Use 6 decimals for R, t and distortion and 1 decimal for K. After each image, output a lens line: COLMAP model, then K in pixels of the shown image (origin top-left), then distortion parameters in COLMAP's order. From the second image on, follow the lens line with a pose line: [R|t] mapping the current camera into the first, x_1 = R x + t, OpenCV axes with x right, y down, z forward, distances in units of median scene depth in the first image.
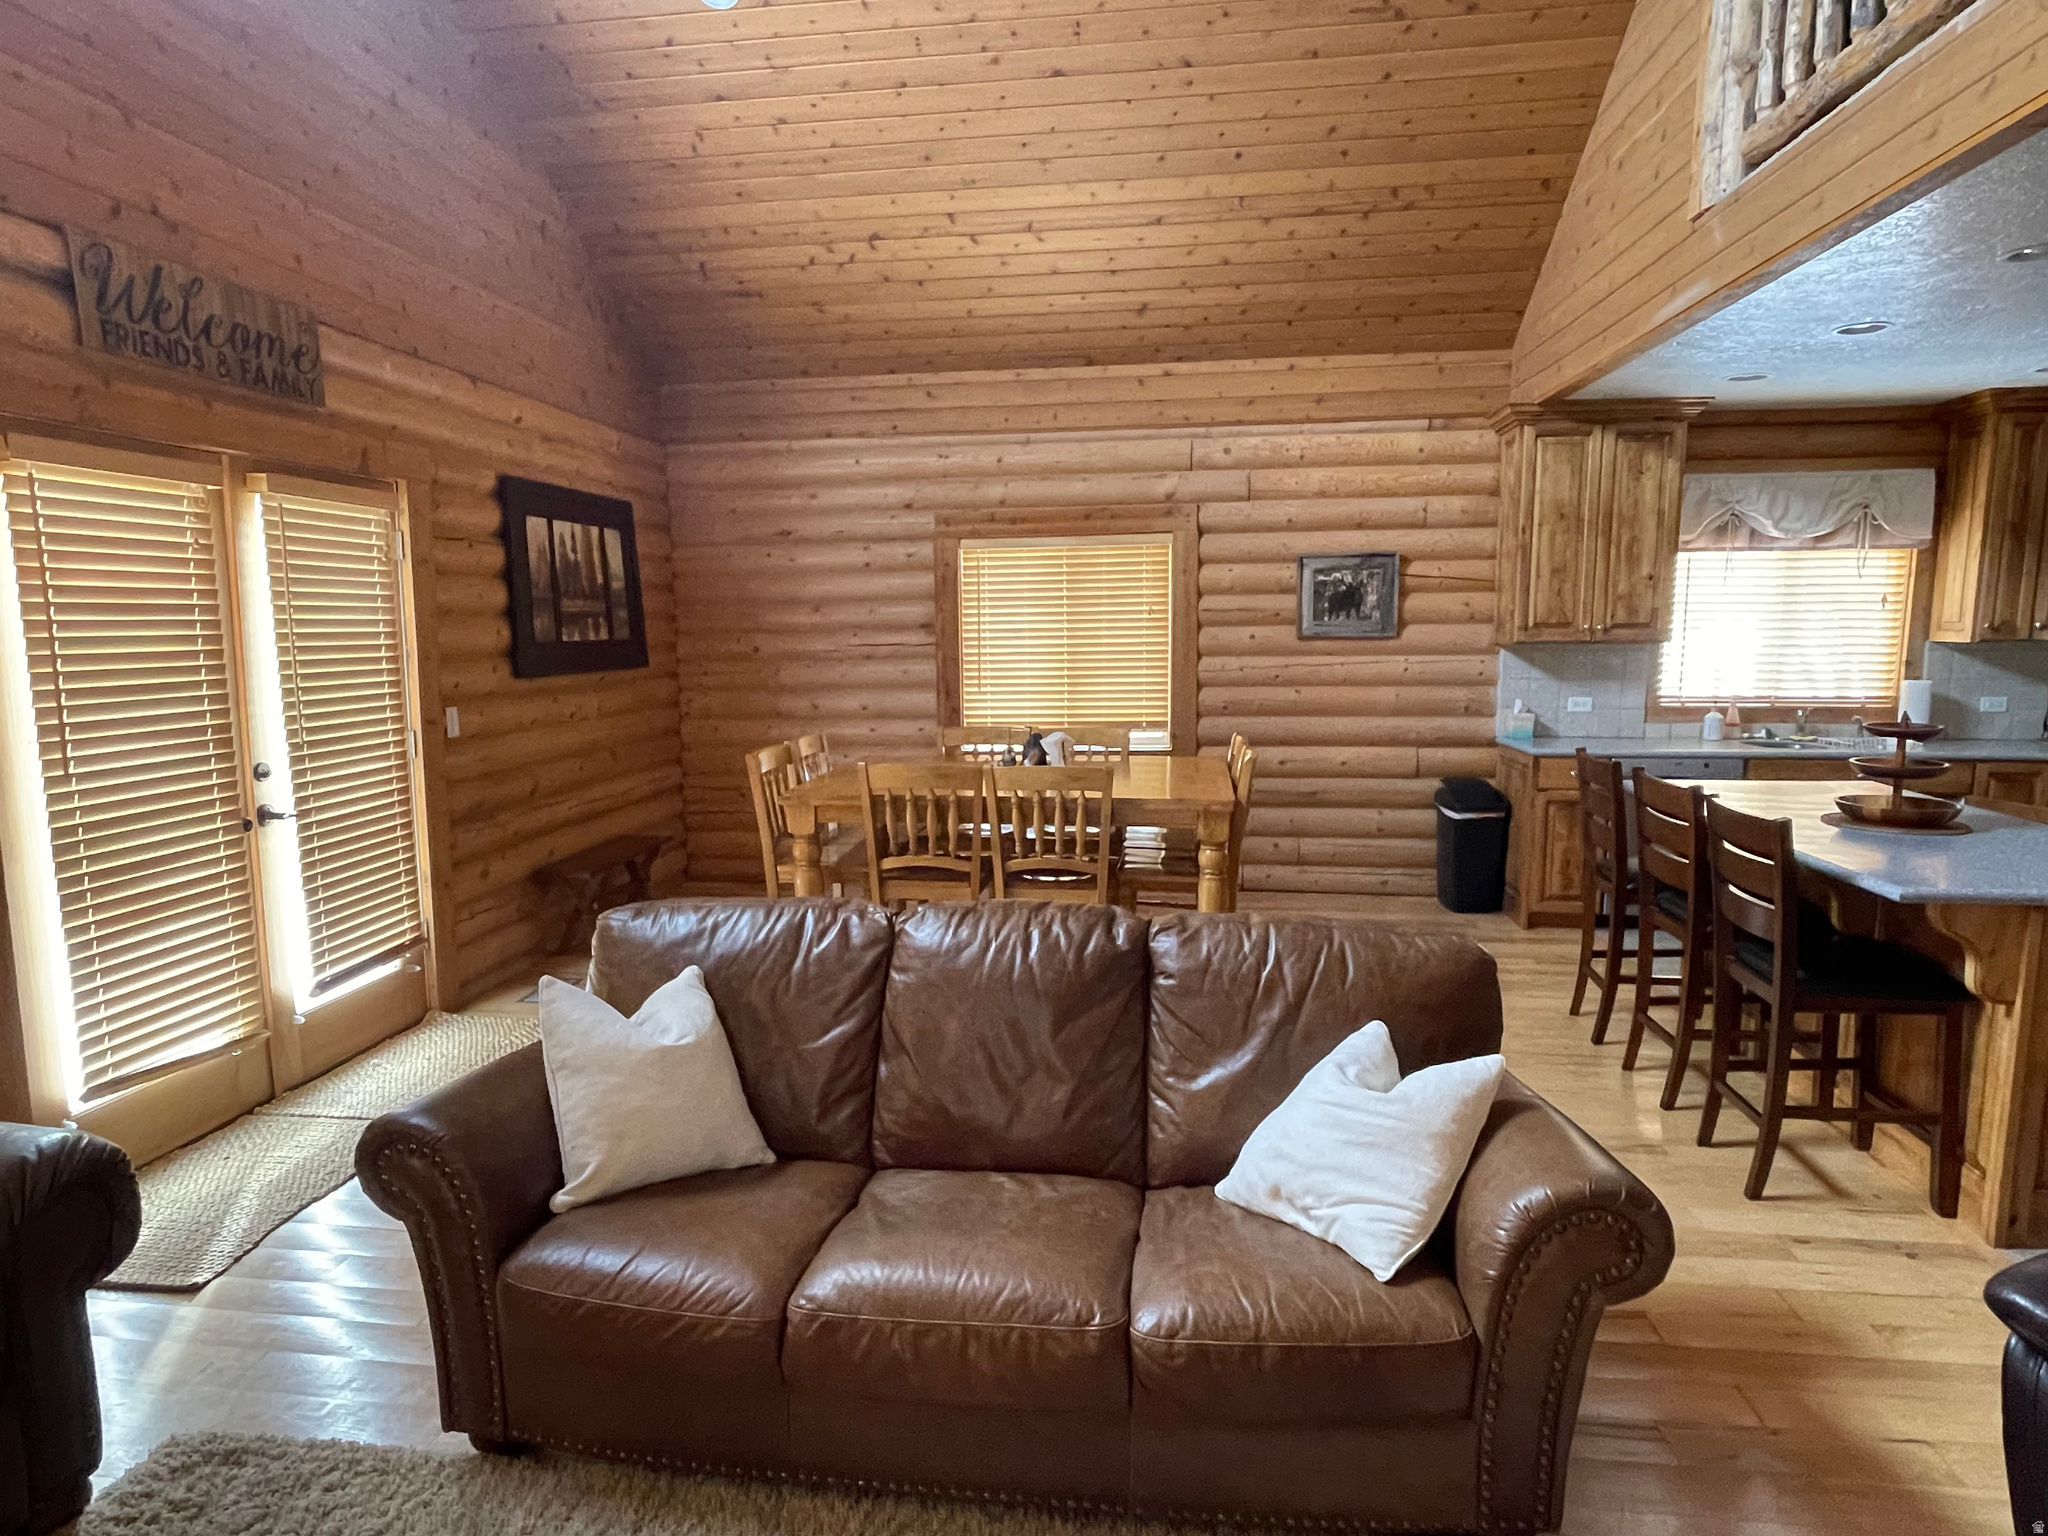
lens RADIAL K [[1184.8, 0, 1018.4], [0, 1184.8, 789.2], [0, 0, 1]] dist [-0.002308, -0.004600]
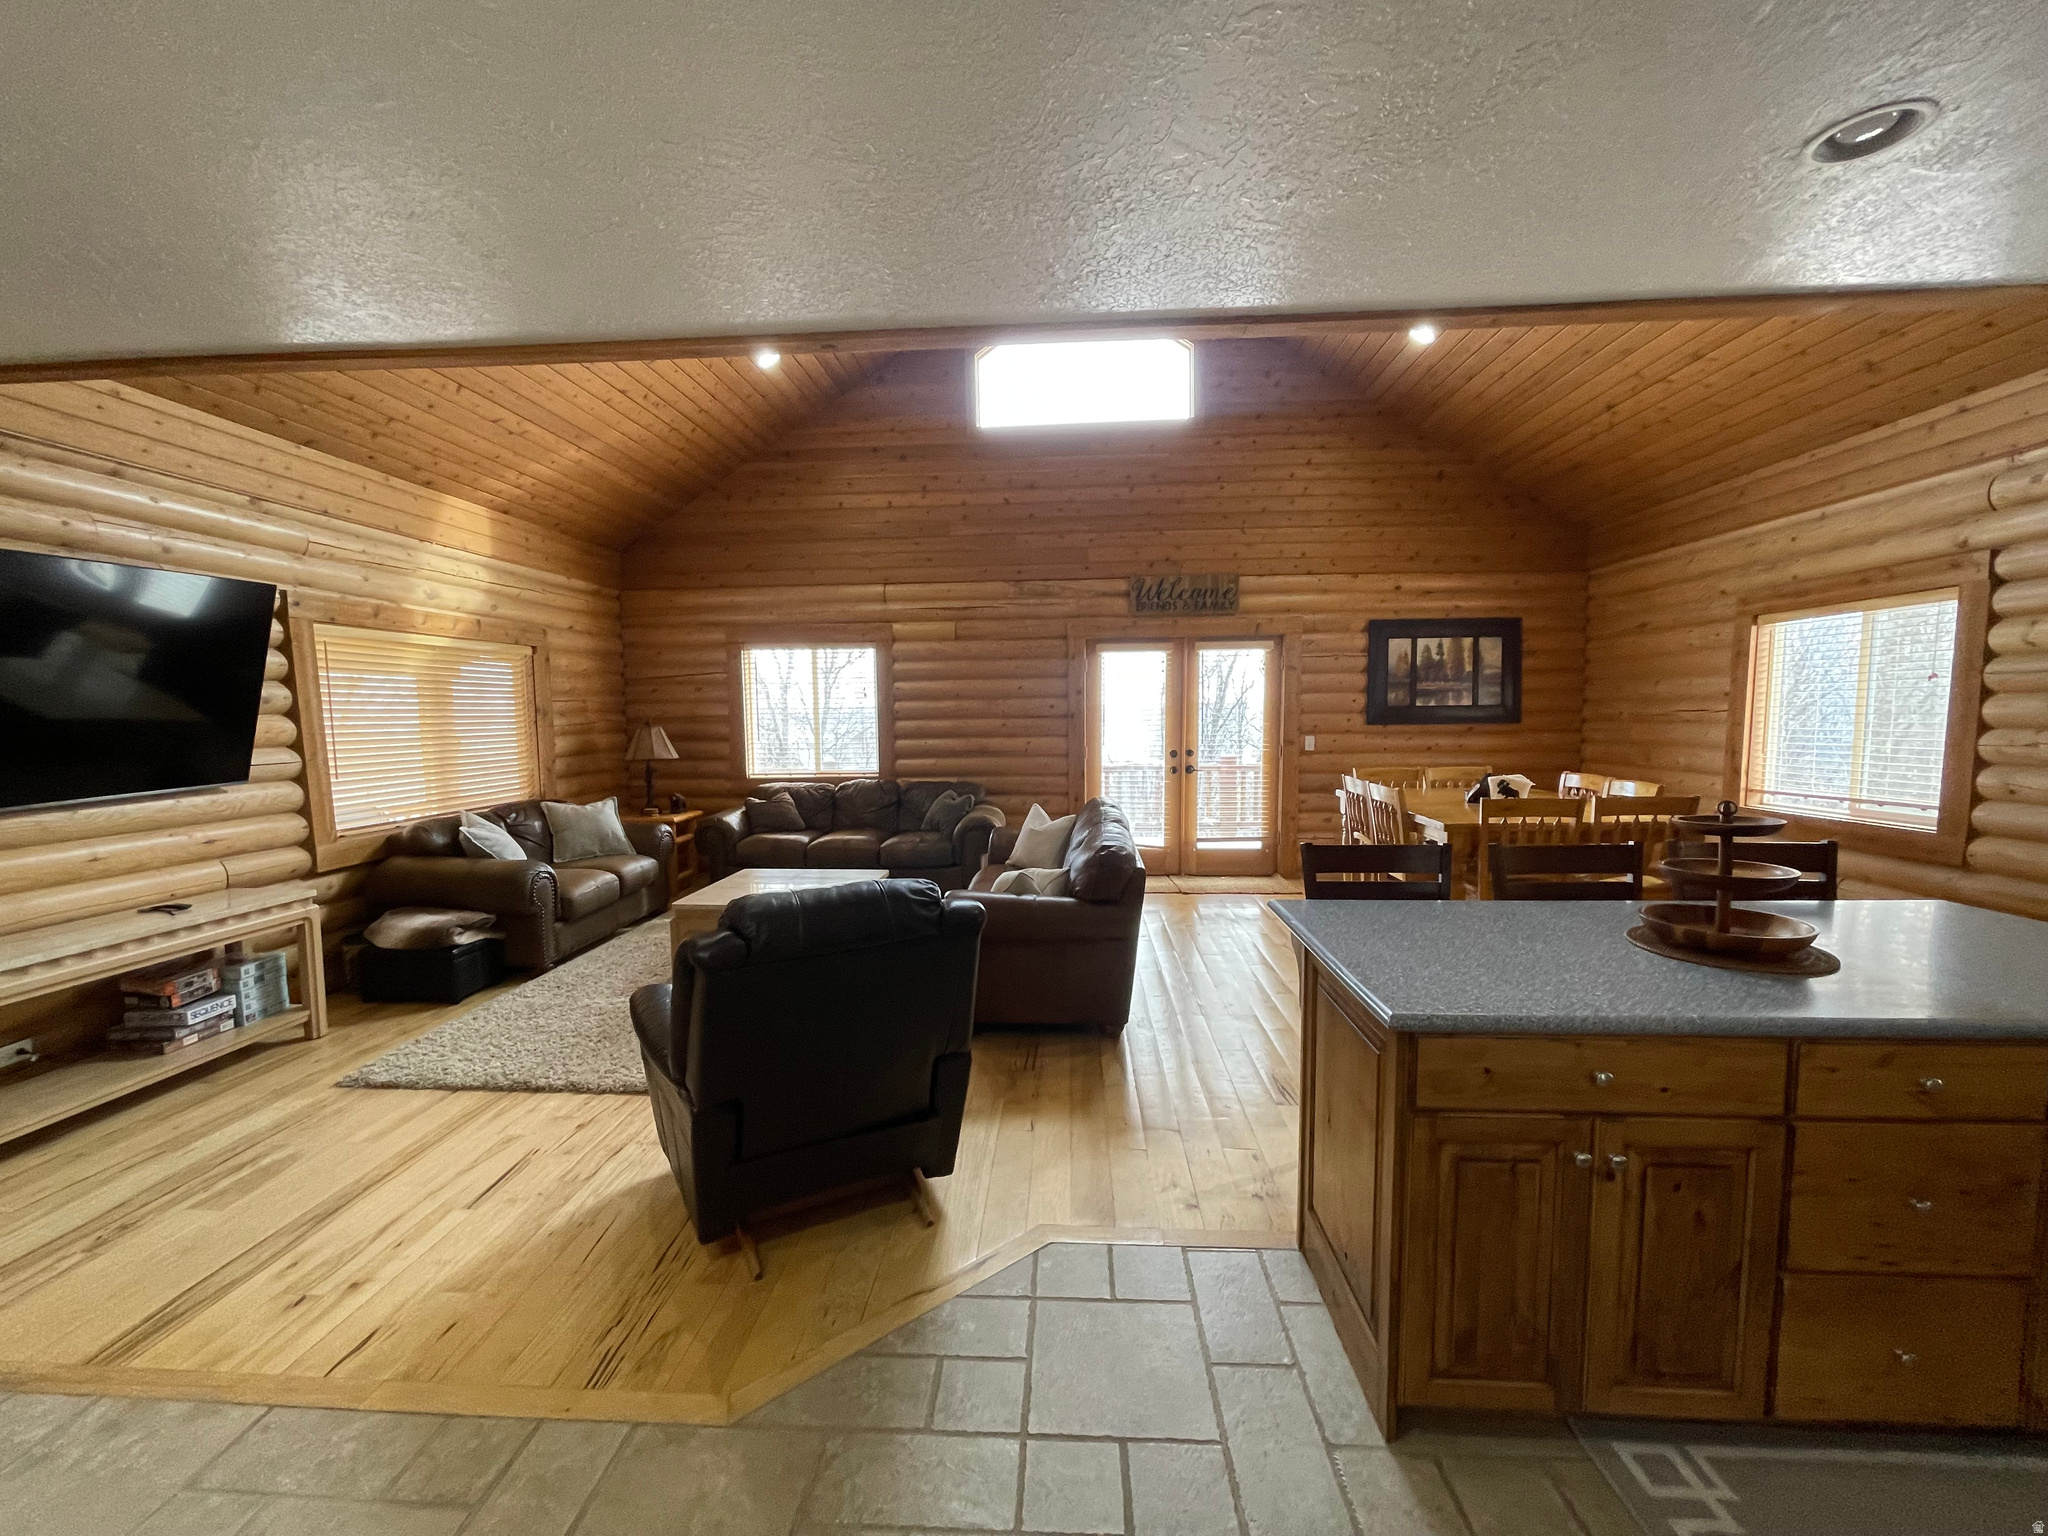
lens RADIAL K [[825.7, 0, 1020.0], [0, 825.7, 778.2], [0, 0, 1]] dist [-0.003085, 0.000666]
pose [[0.066523, 0.093242, -0.993419, 0.785569], [-0.129468, 0.988014, 0.084065, -0.042557], [0.989350, 0.123024, 0.077798, 0.314099]]
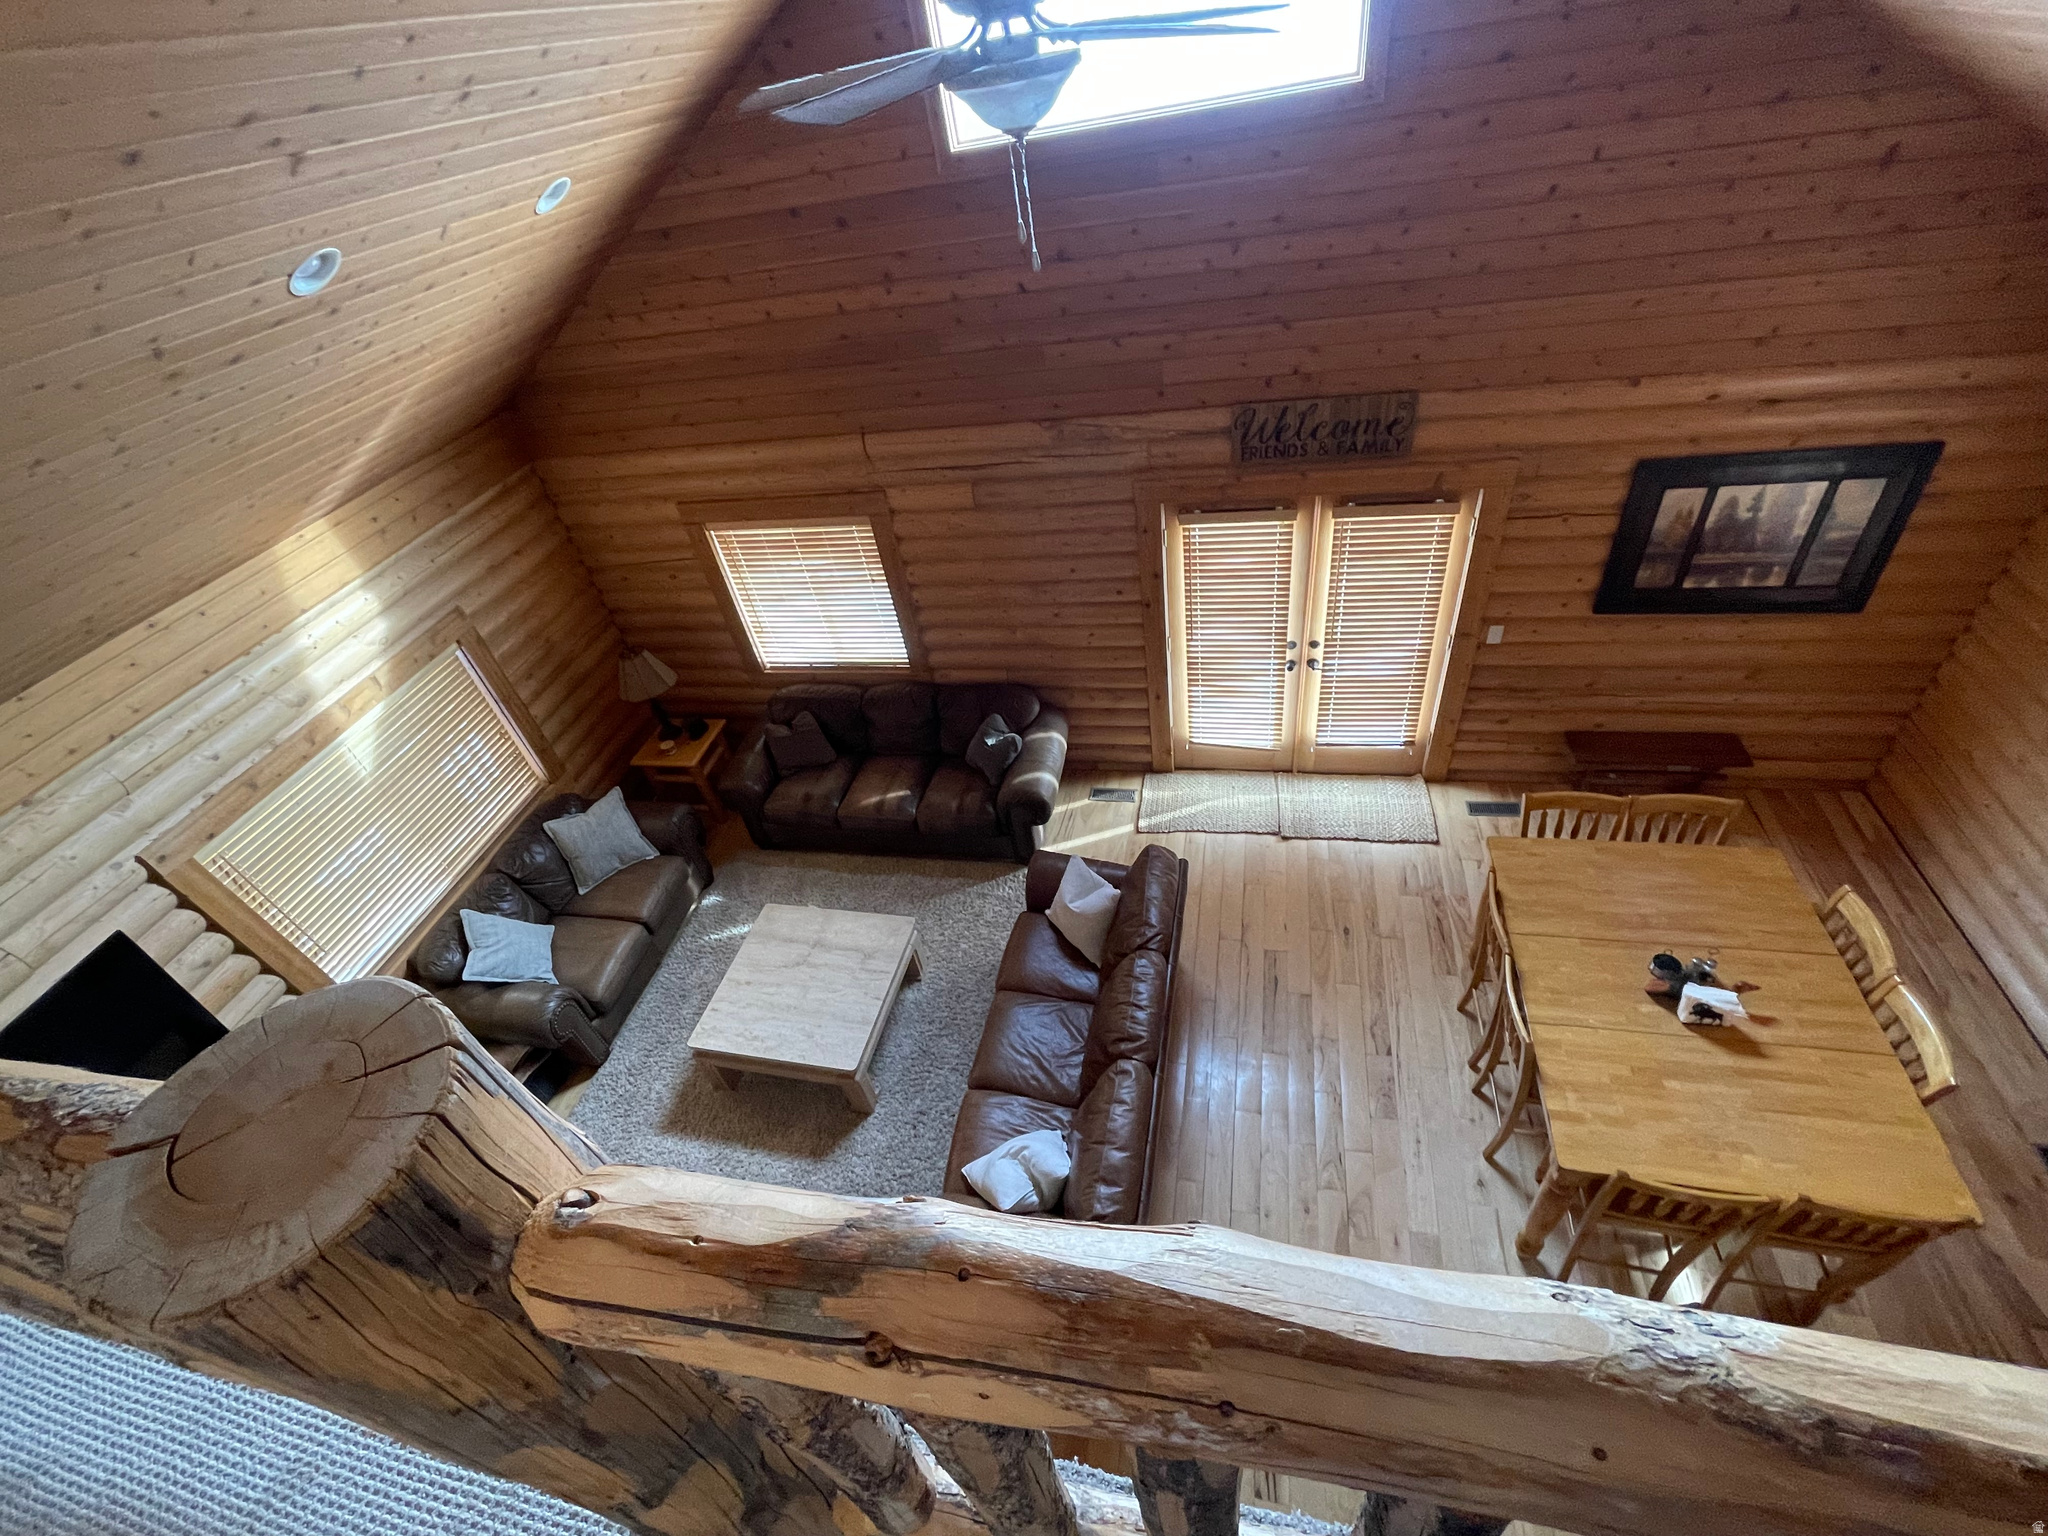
lens RADIAL K [[887.9, 0, 1022.7], [0, 887.9, 784.4], [0, 0, 1]] dist [-0.003566, 0.001656]
pose [[-0.080389, 0.674951, -0.733470, 0.405836], [0.006115, 0.736172, 0.676767, -0.545091], [0.996745, 0.049920, -0.063308, 0.410350]]
